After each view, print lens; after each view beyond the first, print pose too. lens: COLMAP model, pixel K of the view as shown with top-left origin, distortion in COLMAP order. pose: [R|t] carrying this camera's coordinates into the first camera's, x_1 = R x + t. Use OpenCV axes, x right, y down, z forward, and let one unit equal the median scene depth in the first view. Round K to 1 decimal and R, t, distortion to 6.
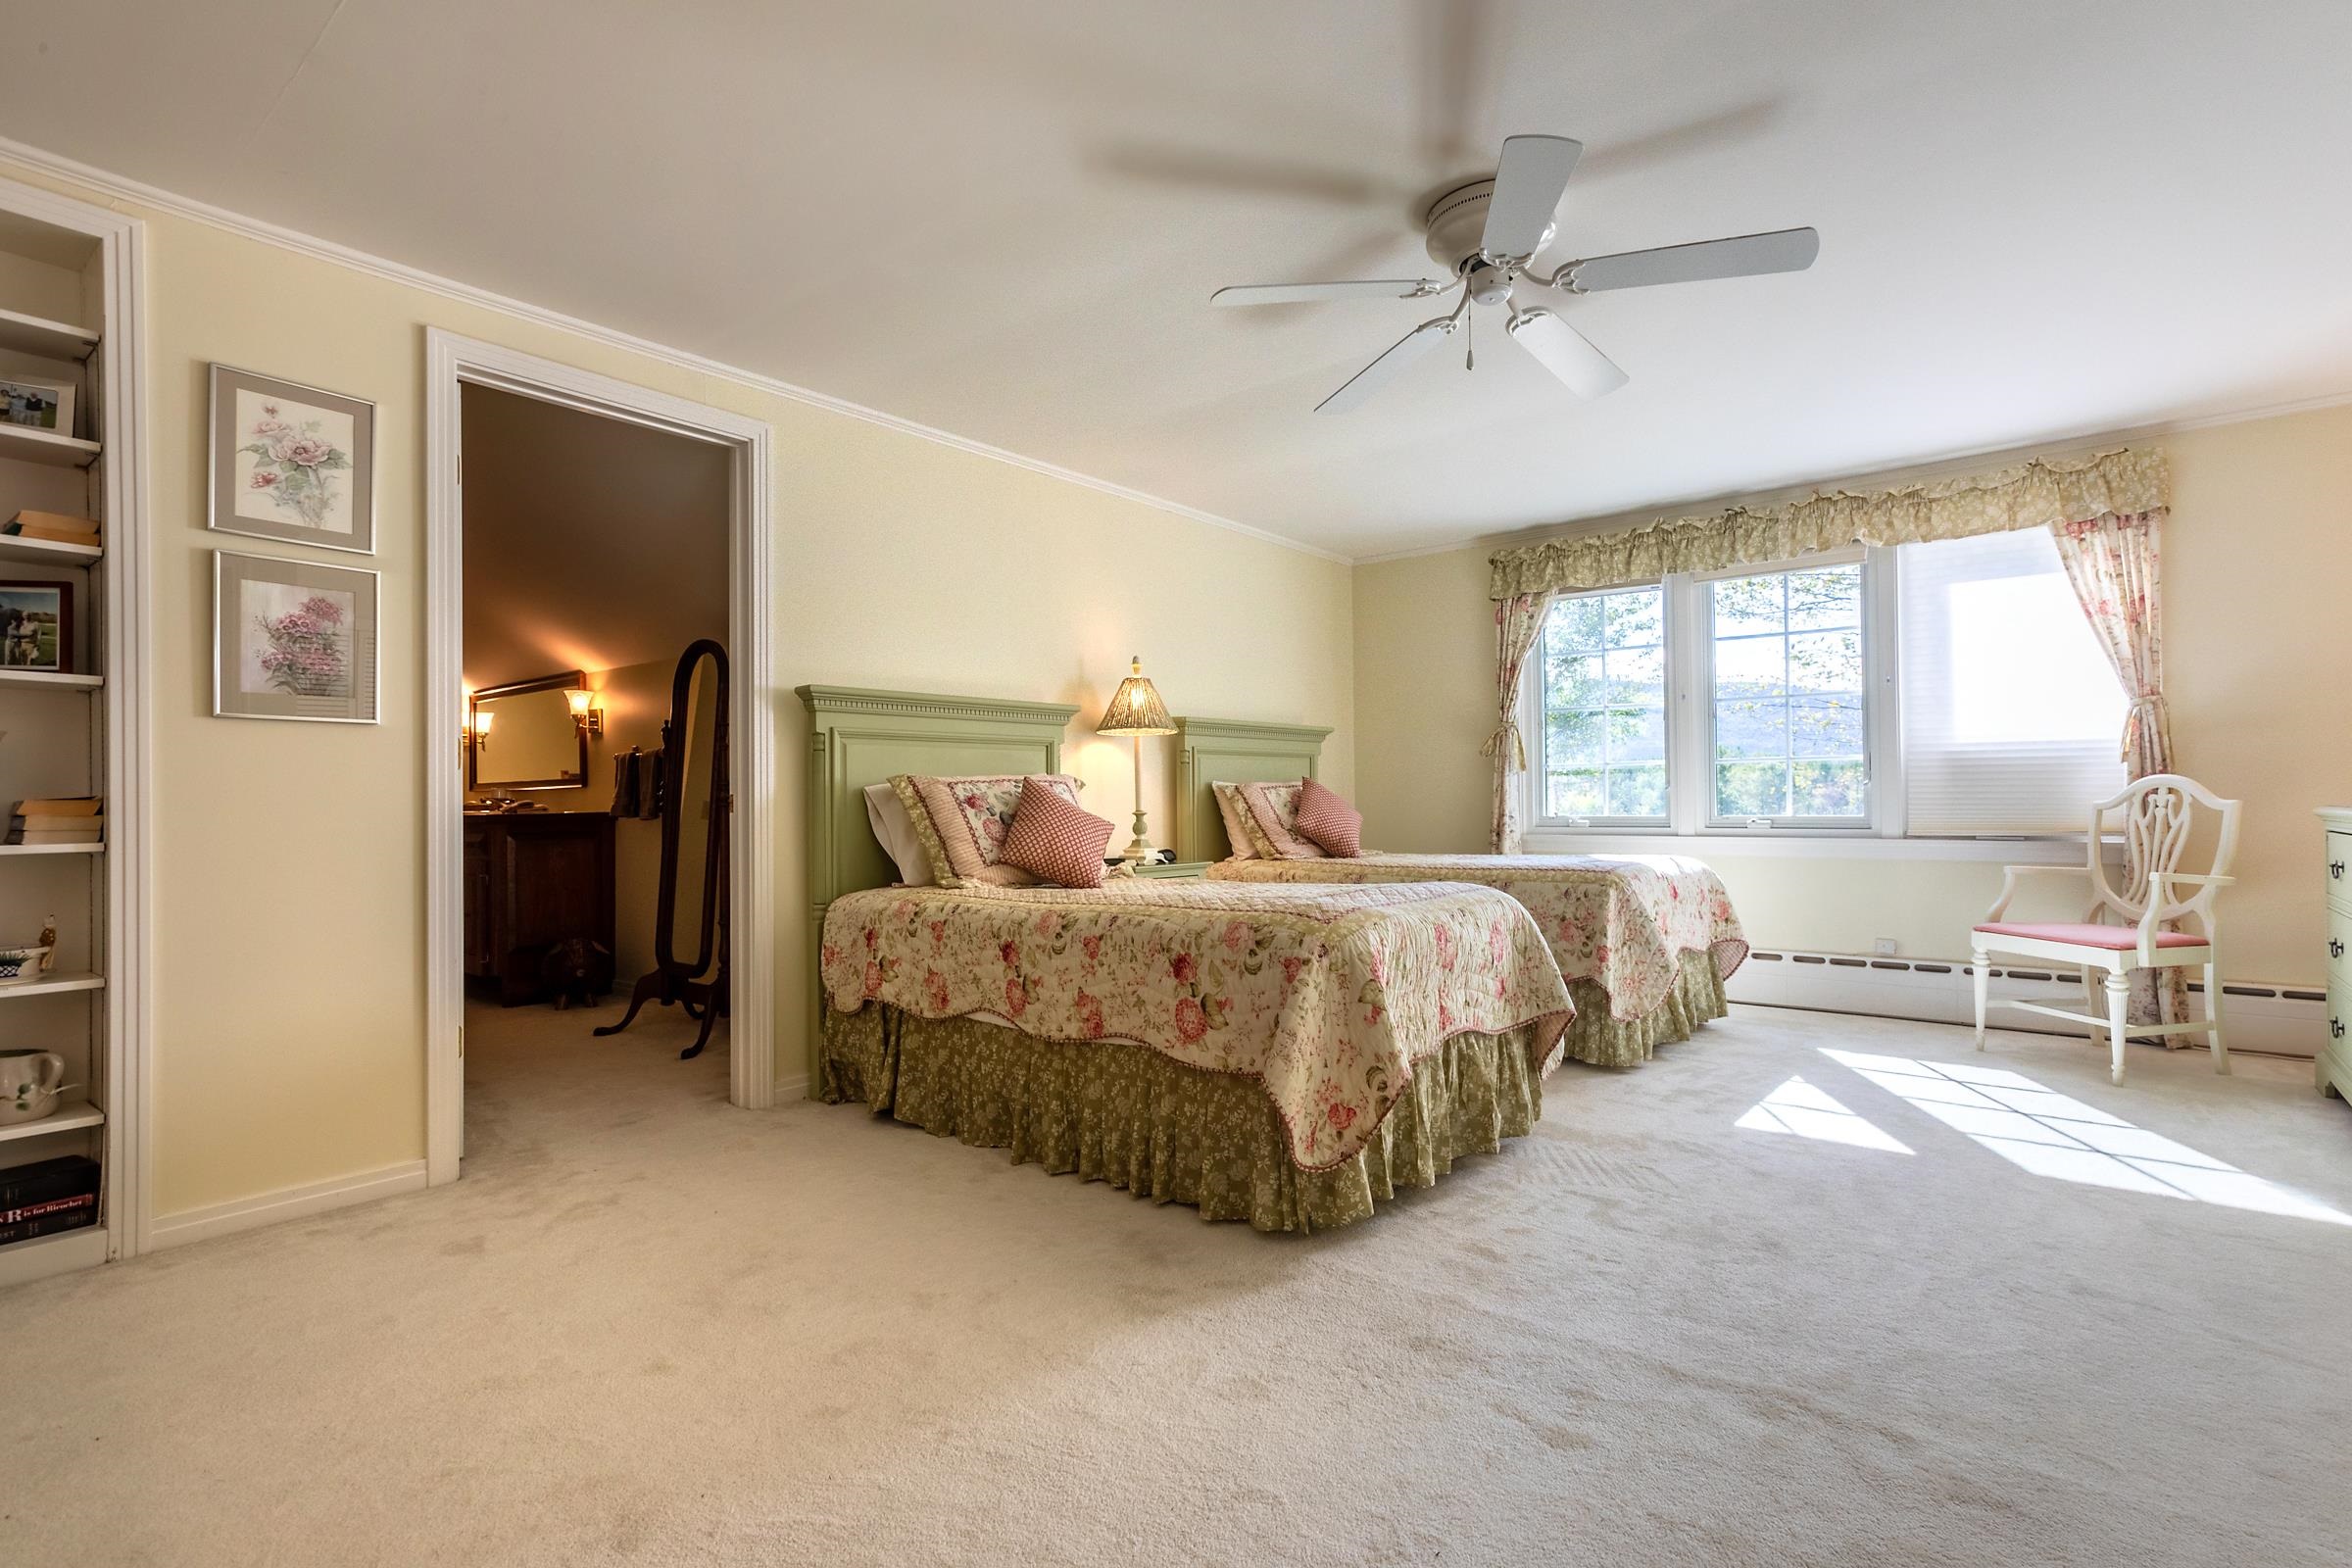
lens RADIAL K [[1107.9, 0, 1176.0], [0, 1107.9, 784.0], [0, 0, 1]] dist [0.004953, 0.000764]
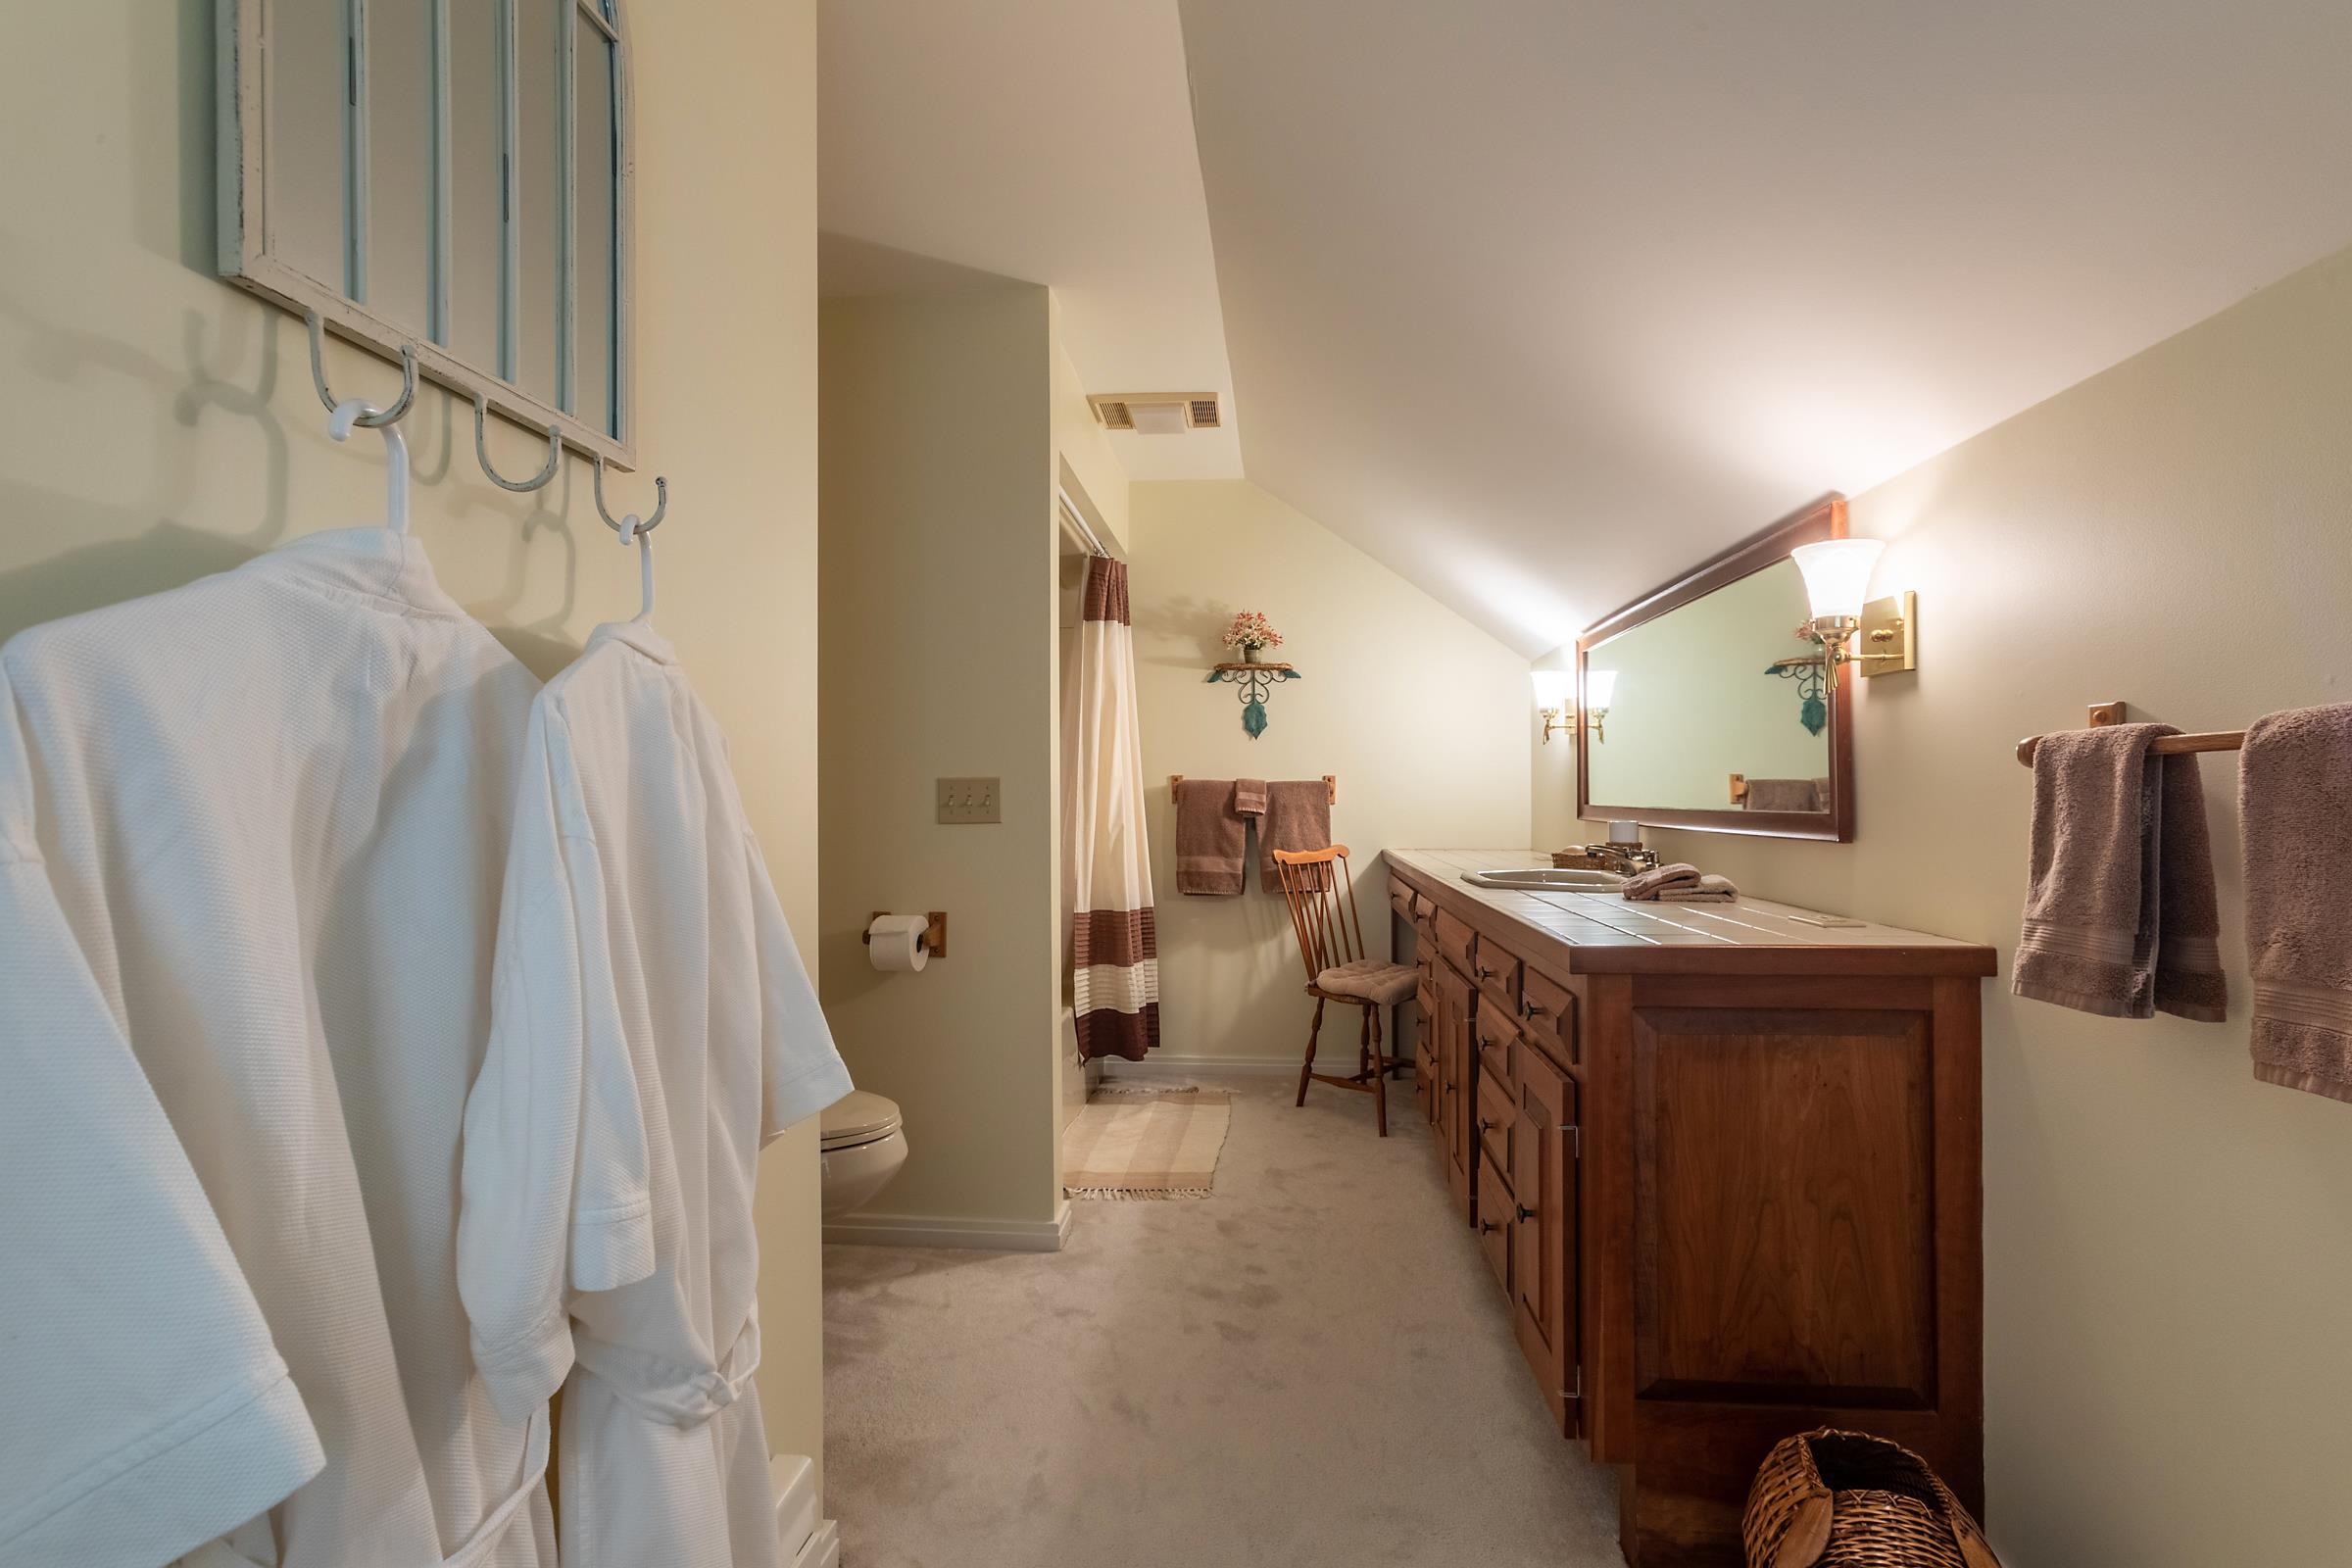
lens RADIAL K [[1107.9, 0, 1176.0], [0, 1107.9, 784.0], [0, 0, 1]] dist [0.004953, 0.000764]
pose [[0.581781, -0.000086, -0.813345, -0.552750], [0.008376, 0.999948, 0.005885, -0.025268], [0.813302, -0.010237, 0.581751, 0.935135]]
